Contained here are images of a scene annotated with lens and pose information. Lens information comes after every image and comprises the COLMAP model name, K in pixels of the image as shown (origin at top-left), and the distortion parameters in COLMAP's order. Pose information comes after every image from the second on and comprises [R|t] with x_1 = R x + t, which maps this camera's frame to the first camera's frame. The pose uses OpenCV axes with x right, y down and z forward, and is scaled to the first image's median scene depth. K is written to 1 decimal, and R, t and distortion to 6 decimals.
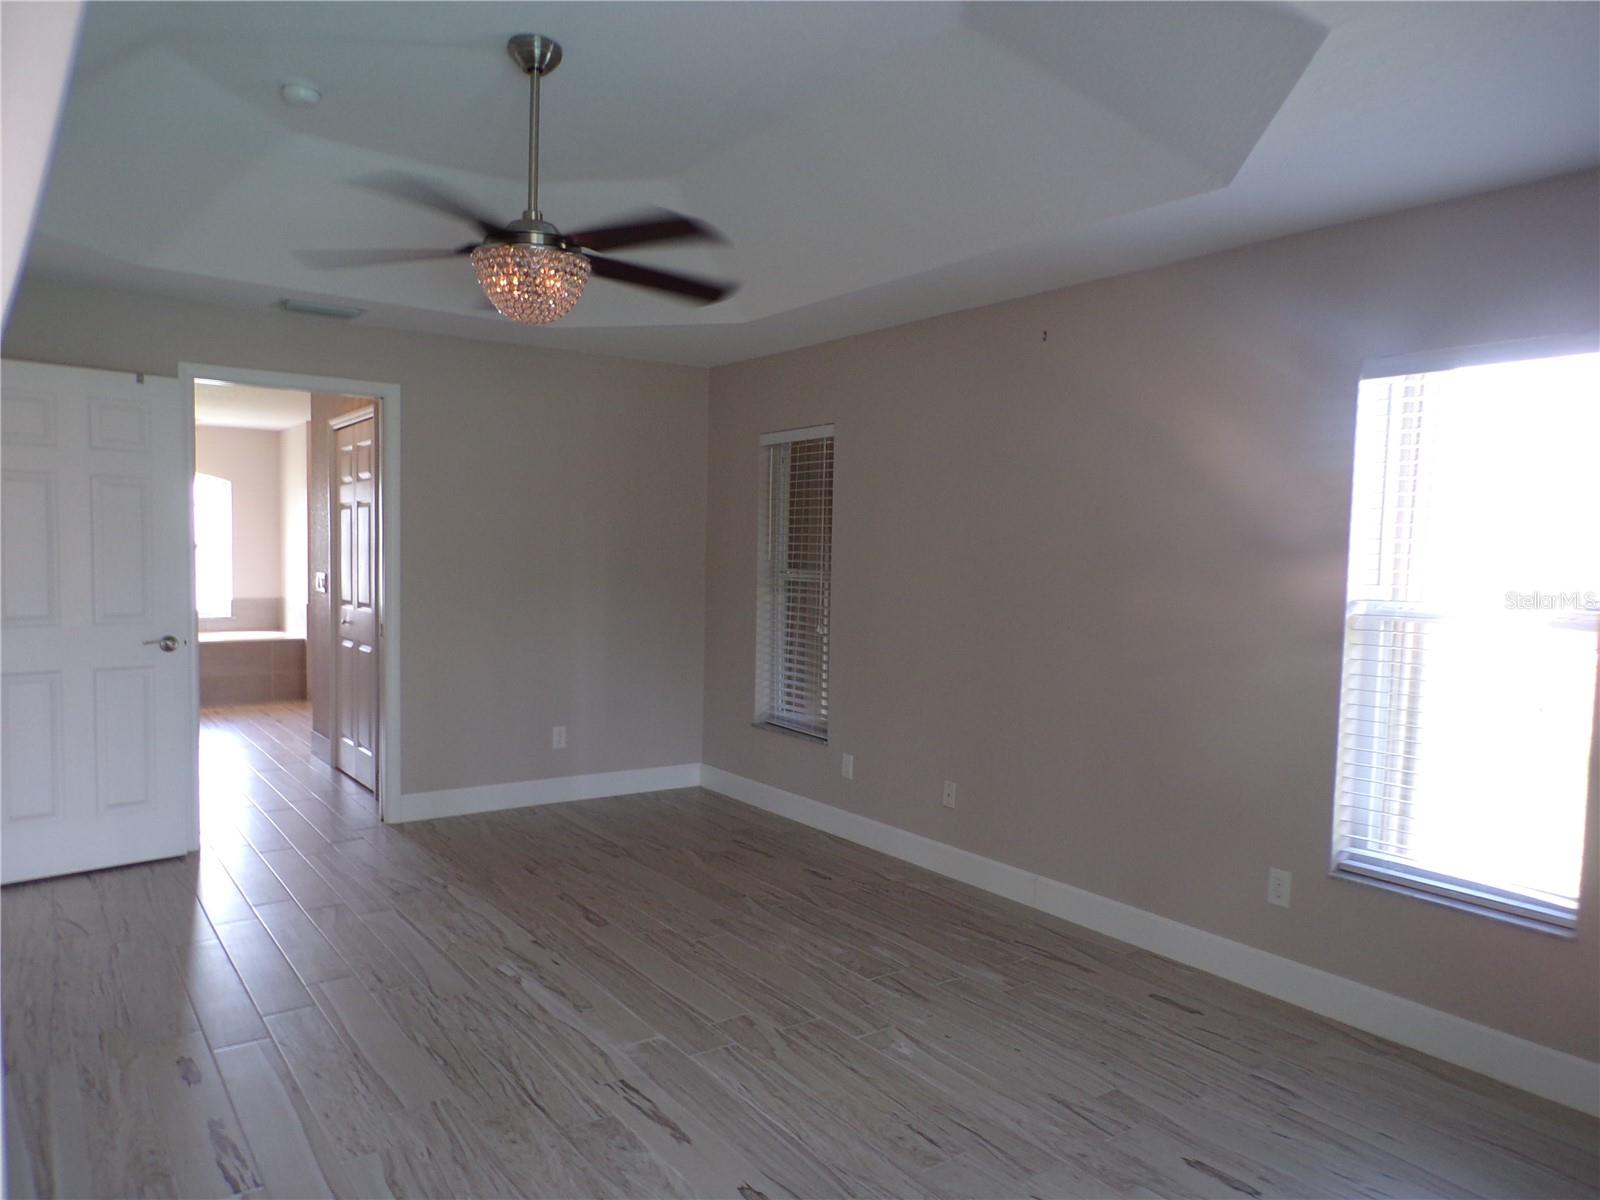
lens RADIAL K [[1102.3, 0, 806.9], [0, 1102.3, 606.9], [0, 0, 1]] dist [0.013290, -0.000132]
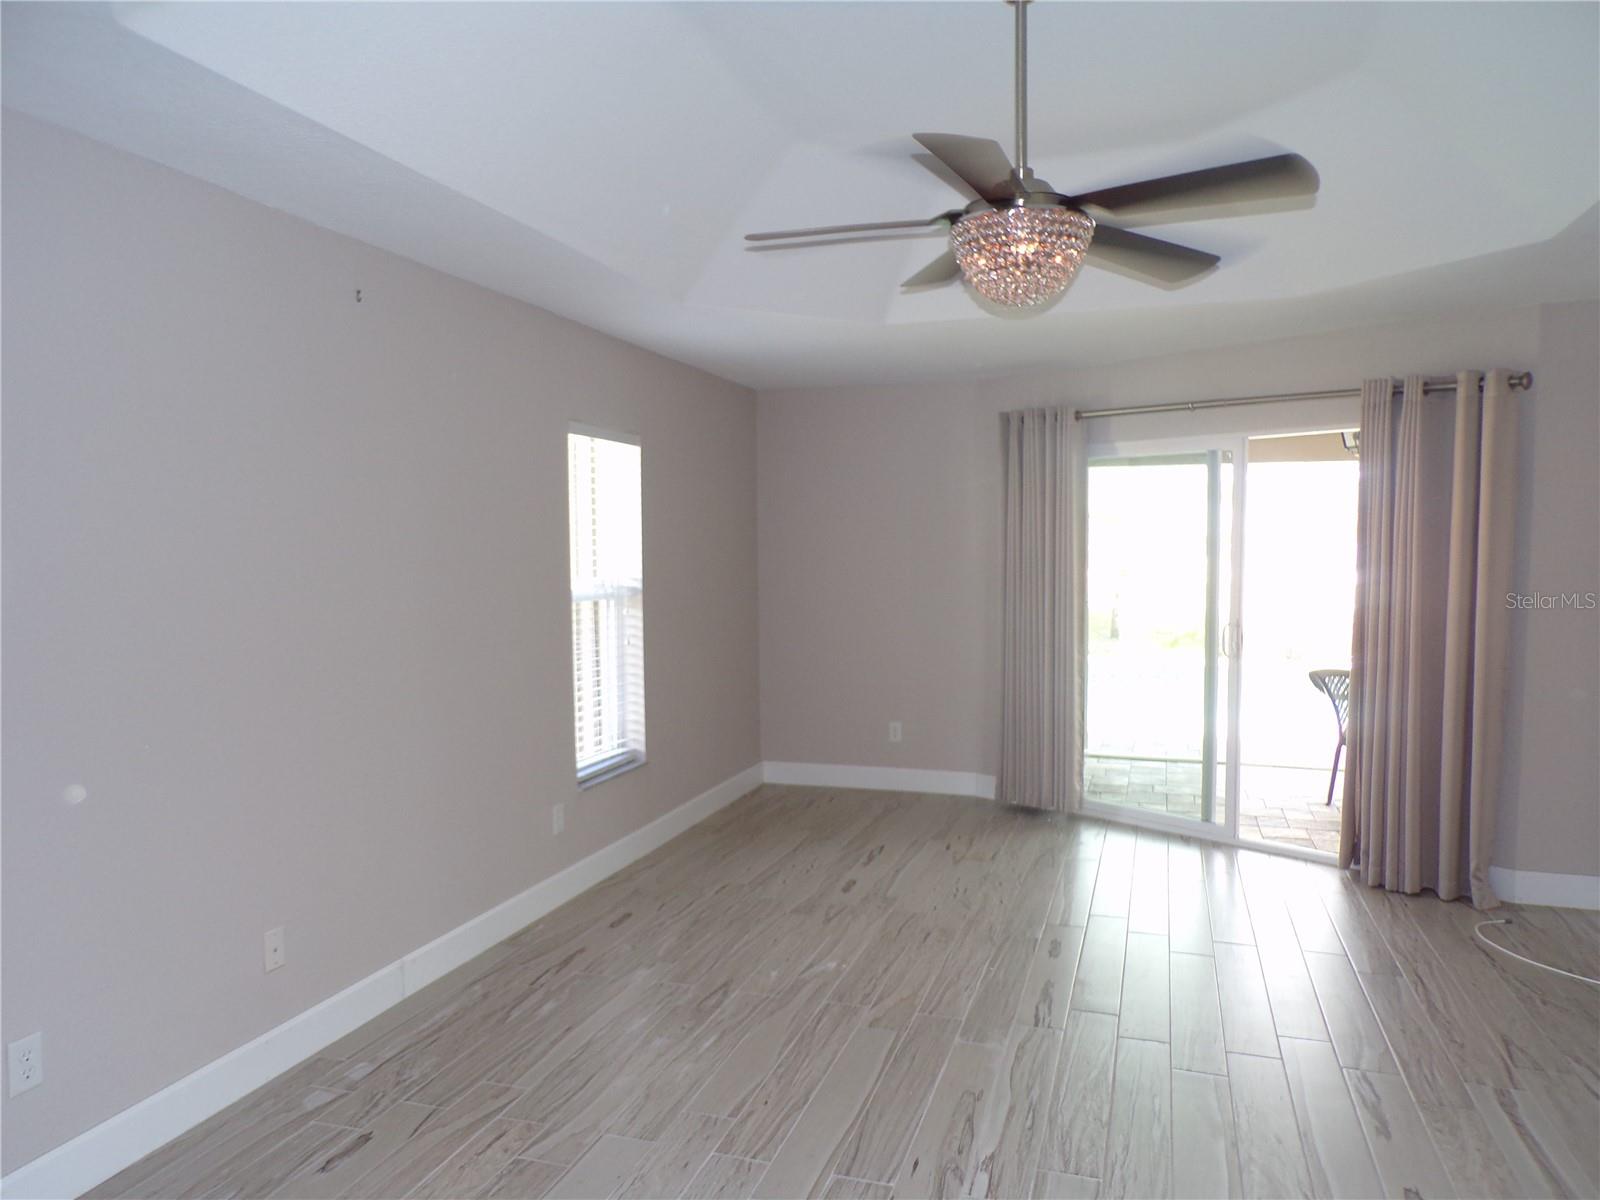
lens RADIAL K [[1102.3, 0, 806.9], [0, 1102.3, 606.9], [0, 0, 1]] dist [0.013290, -0.000132]
pose [[-0.586996, -0.061321, 0.807264, -0.789871], [0.038775, 0.993854, 0.103690, -0.118004], [-0.808661, 0.092167, -0.581011, 1.539061]]
